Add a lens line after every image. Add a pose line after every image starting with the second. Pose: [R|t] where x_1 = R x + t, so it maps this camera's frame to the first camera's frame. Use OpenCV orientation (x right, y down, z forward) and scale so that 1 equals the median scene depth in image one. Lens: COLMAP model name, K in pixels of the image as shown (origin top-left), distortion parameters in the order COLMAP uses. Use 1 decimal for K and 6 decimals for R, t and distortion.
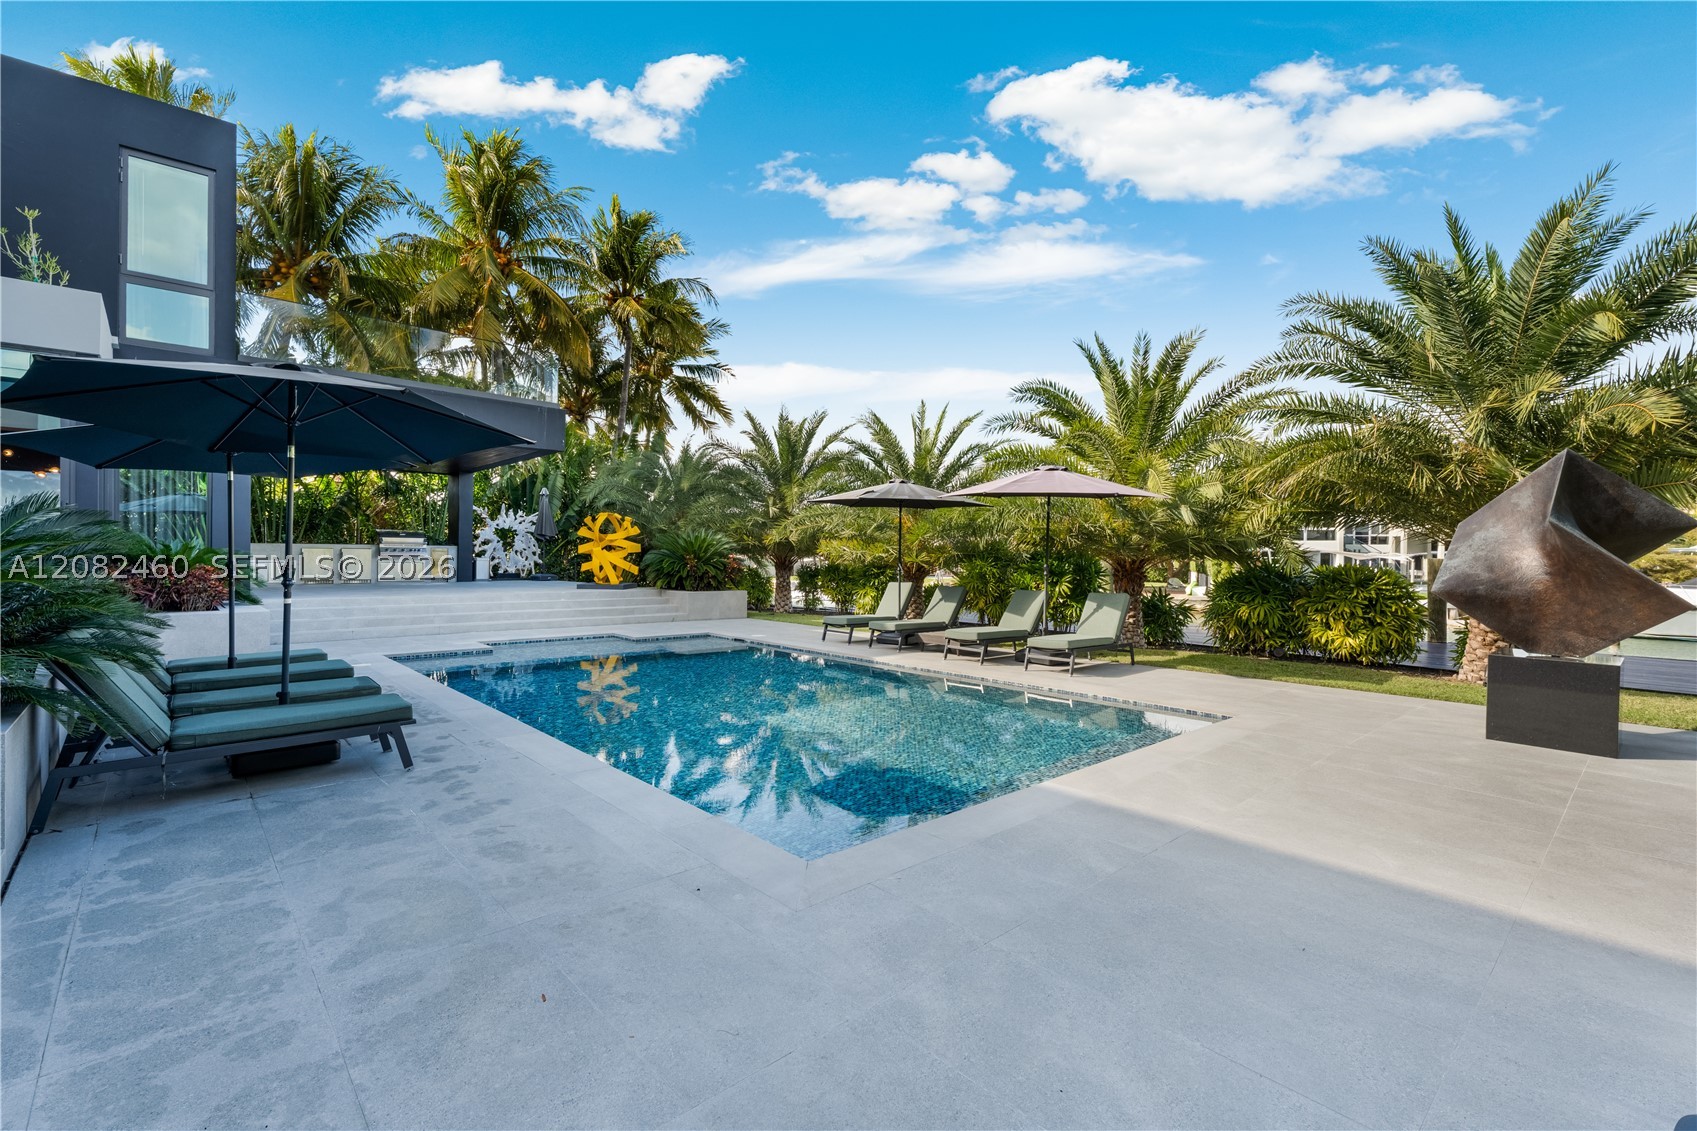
lens RADIAL K [[750.6, 0, 824.1], [0, 750.6, 558.7], [0, 0, 1]] dist [0.004232, 0.000003]
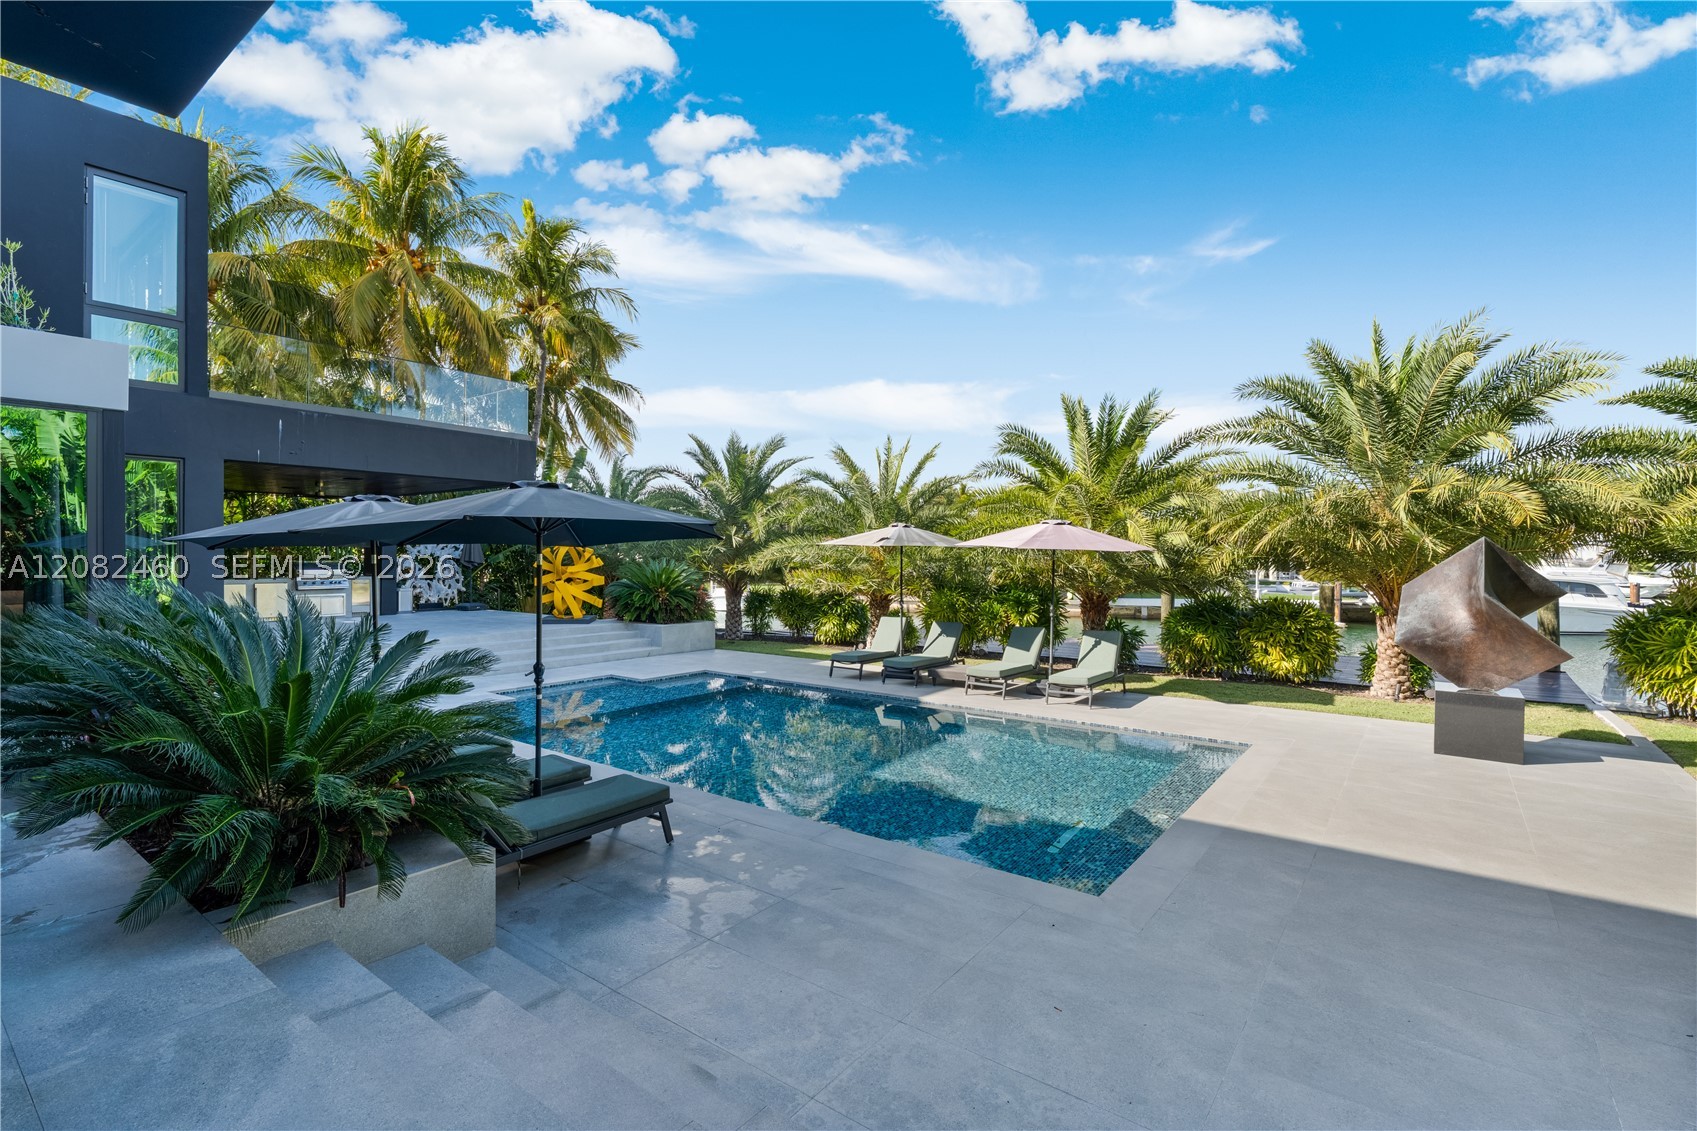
lens RADIAL K [[781.4, 0, 834.3], [0, 781.4, 560.9], [0, 0, 1]] dist [-0.009322, 0.000757]
pose [[0.983085, -0.010578, 0.182845, -0.192836], [0.010513, 0.999944, 0.001324, -0.053474], [-0.182849, 0.000621, 0.983141, -0.074231]]
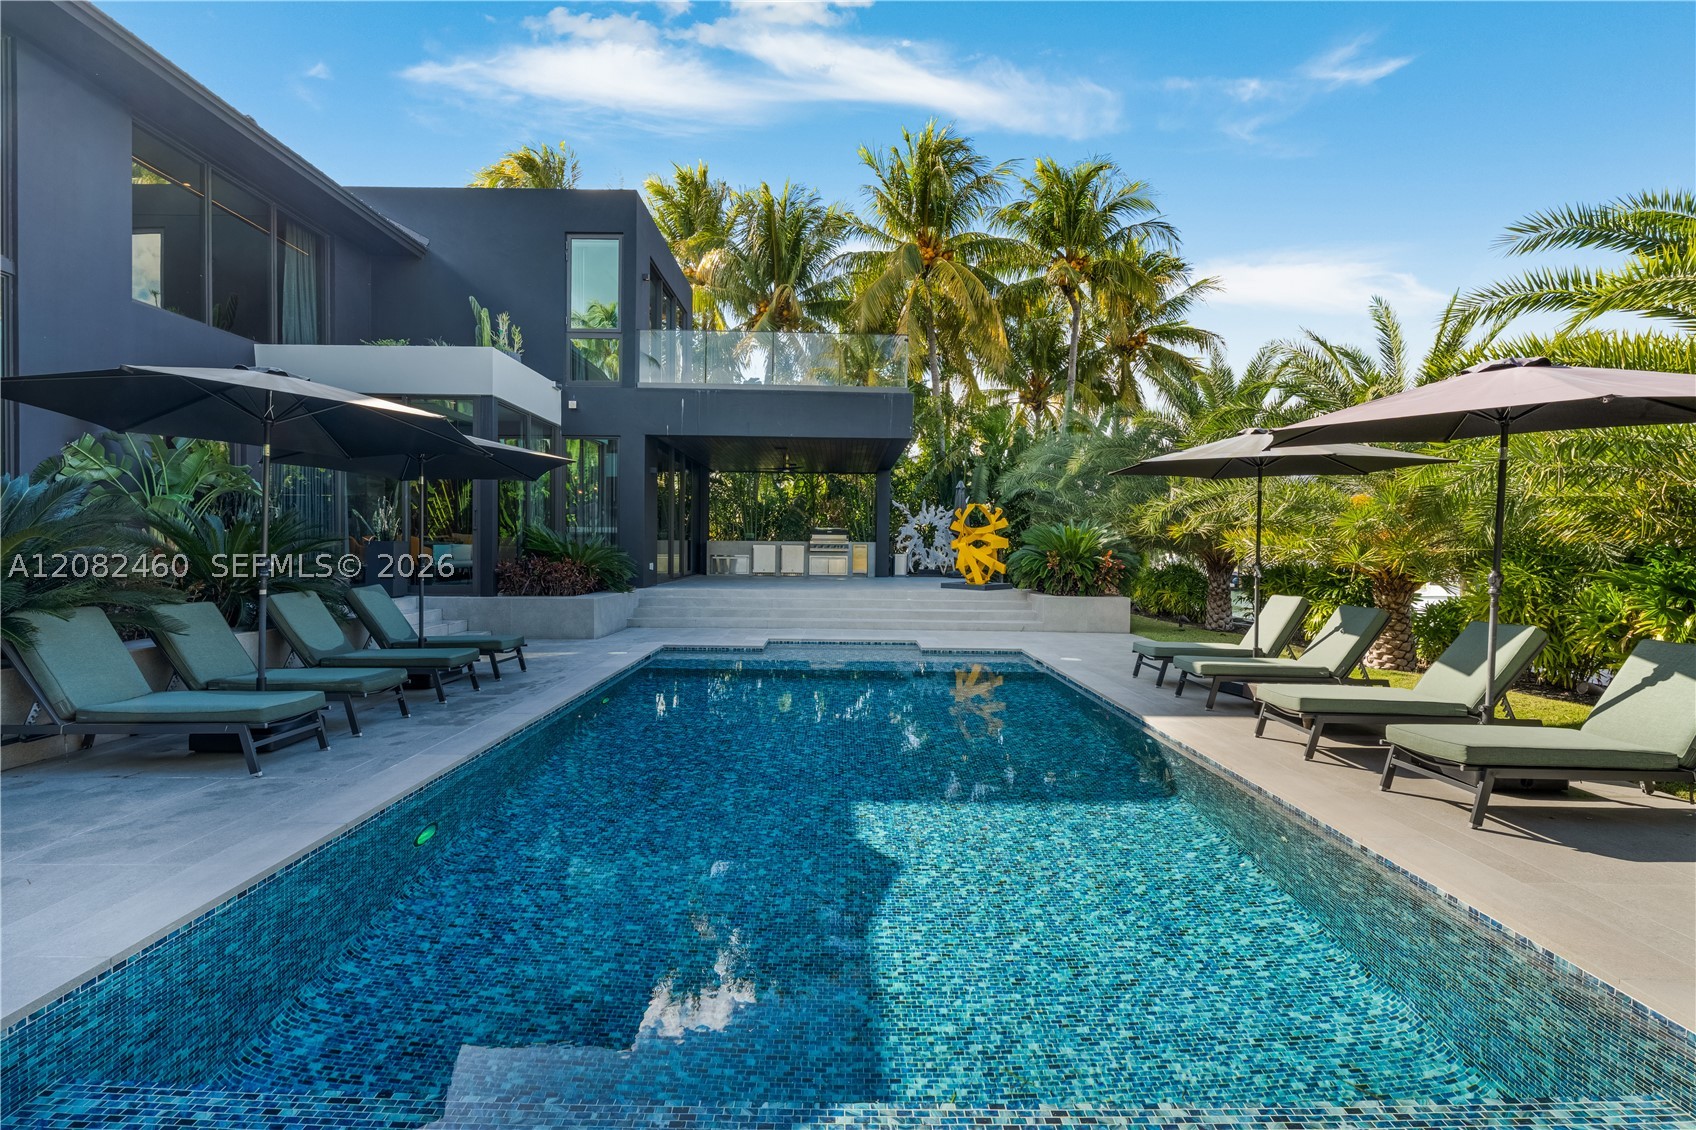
lens RADIAL K [[750.1, 0, 823.6], [0, 750.1, 558.2], [0, 0, 1]] dist [0.004232, 0.000003]
pose [[0.755593, 0.009383, -0.654974, 0.229751], [-0.007581, 0.999956, 0.005579, -0.000504], [0.654998, 0.000750, 0.755631, 0.292510]]
